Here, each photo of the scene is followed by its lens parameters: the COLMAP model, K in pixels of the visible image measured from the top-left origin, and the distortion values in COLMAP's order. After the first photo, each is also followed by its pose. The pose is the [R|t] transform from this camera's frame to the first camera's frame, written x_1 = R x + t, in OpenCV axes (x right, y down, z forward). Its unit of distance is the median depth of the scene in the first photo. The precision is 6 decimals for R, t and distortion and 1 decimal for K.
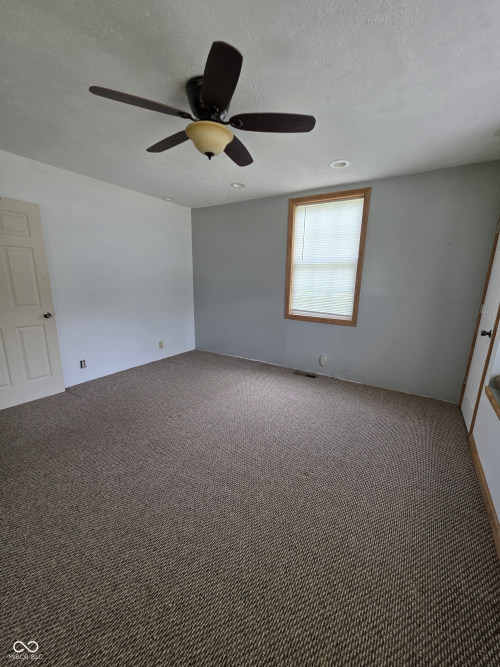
lens RADIAL K [[265.5, 0, 248.3], [0, 265.5, 337.5], [0, 0, 1]] dist [0.001514, 0.000371]
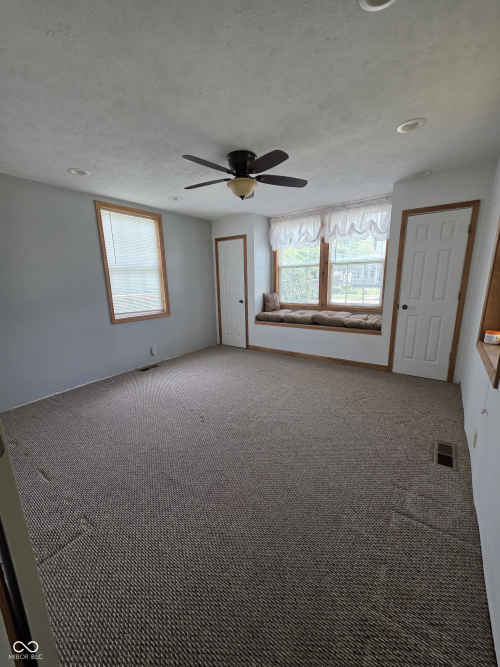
lens RADIAL K [[265.5, 0, 248.3], [0, 265.5, 337.5], [0, 0, 1]] dist [0.001514, 0.000371]
pose [[0.048024, -0.235478, 0.970692, -0.842946], [0.245460, 0.944795, 0.217052, -0.124180], [-0.968217, 0.227842, 0.103174, 0.471677]]
